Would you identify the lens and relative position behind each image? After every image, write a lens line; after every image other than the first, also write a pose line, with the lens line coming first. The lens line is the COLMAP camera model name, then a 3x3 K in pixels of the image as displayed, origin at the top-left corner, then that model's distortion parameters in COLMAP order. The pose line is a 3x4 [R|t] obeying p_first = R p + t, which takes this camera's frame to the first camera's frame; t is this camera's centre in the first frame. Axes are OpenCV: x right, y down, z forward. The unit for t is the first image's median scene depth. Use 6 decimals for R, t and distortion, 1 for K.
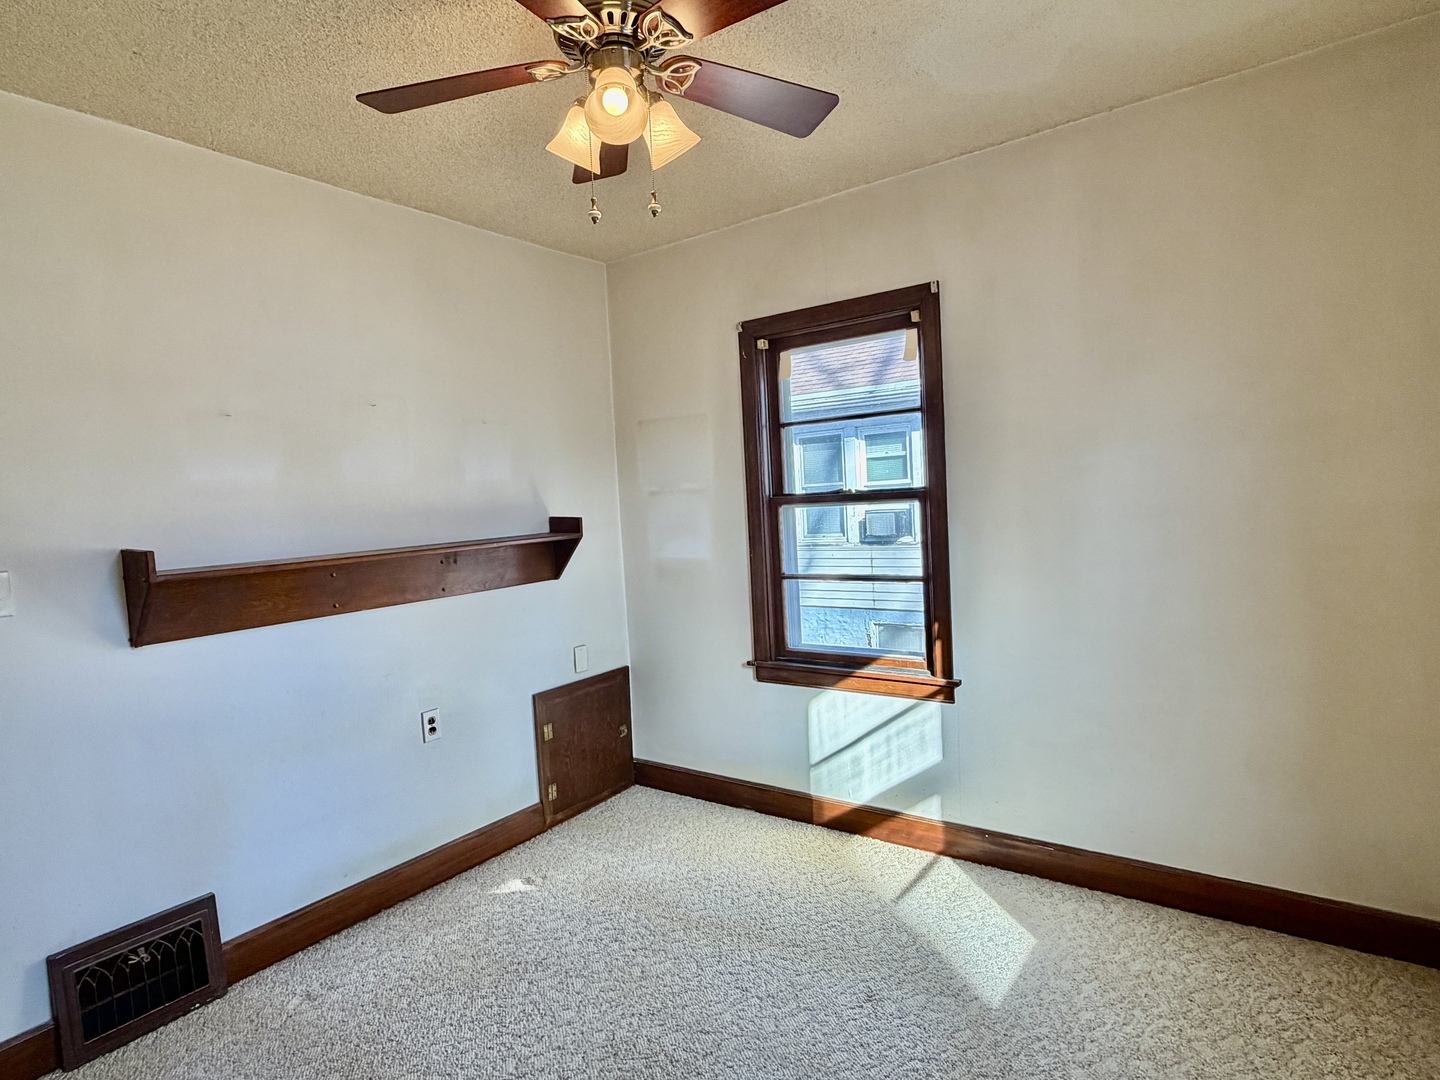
lens RADIAL K [[804.0, 0, 715.2], [0, 804.0, 539.0], [0, 0, 1]] dist [0.004703, 0.001400]
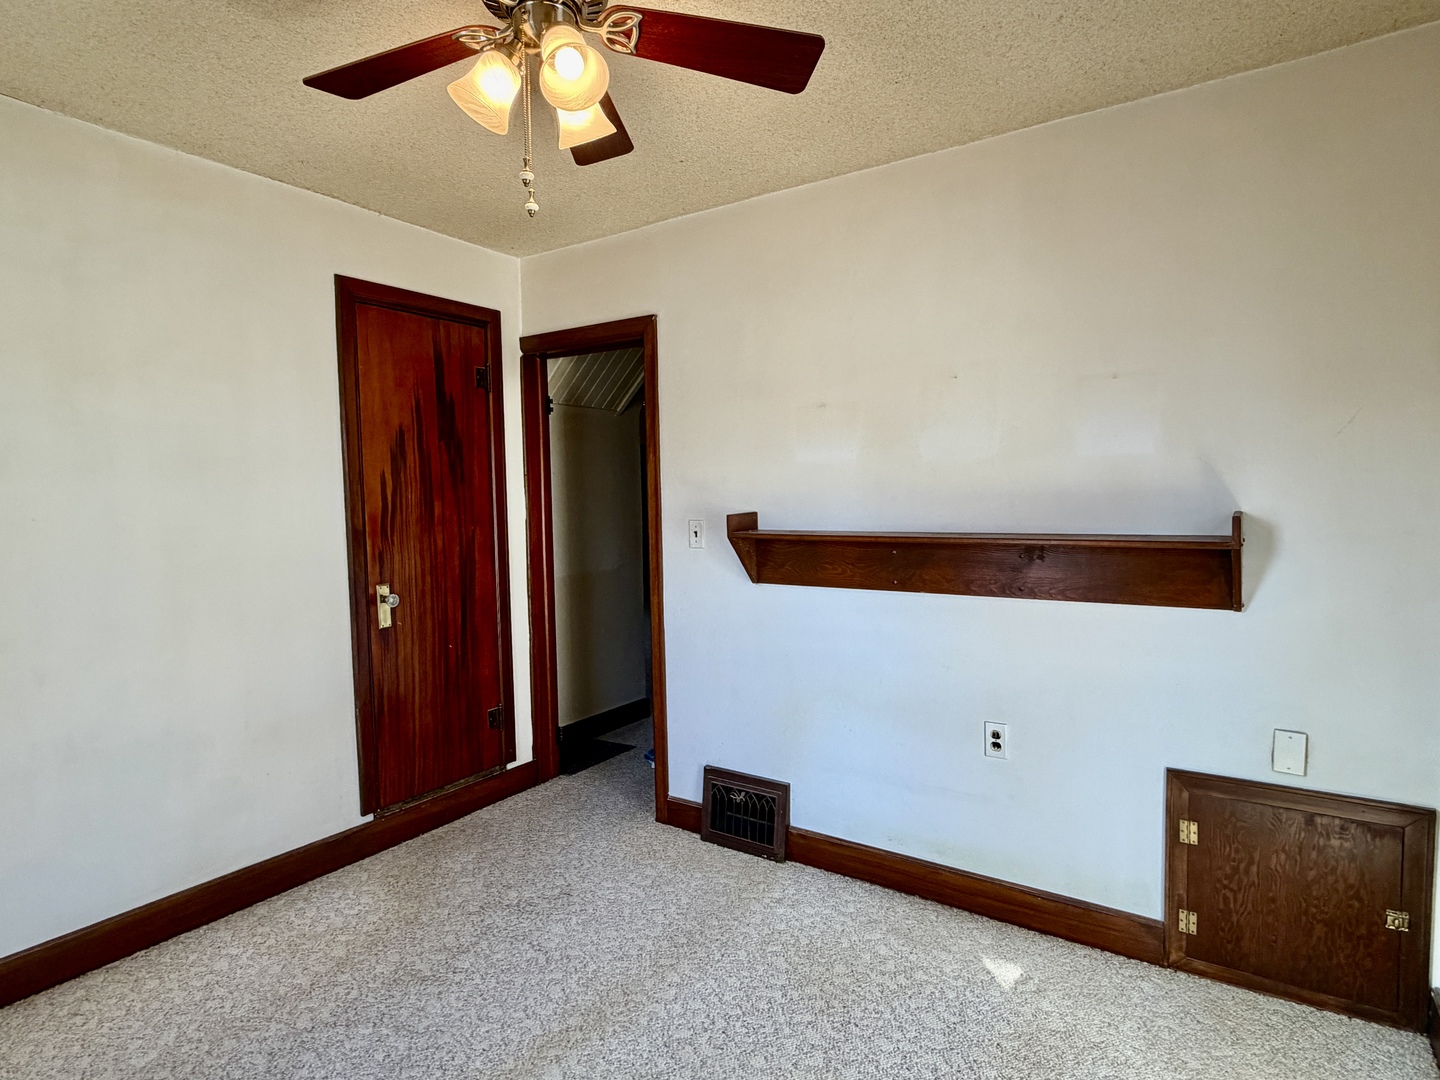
lens RADIAL K [[791.7, 0, 718.5], [0, 791.7, 535.7], [0, 0, 1]] dist [0.001839, -0.000140]
pose [[0.030473, 0.105010, -0.994004, 0.461925], [-0.043184, 0.993676, 0.103651, -0.063395], [0.998602, 0.039766, 0.034814, 0.652515]]
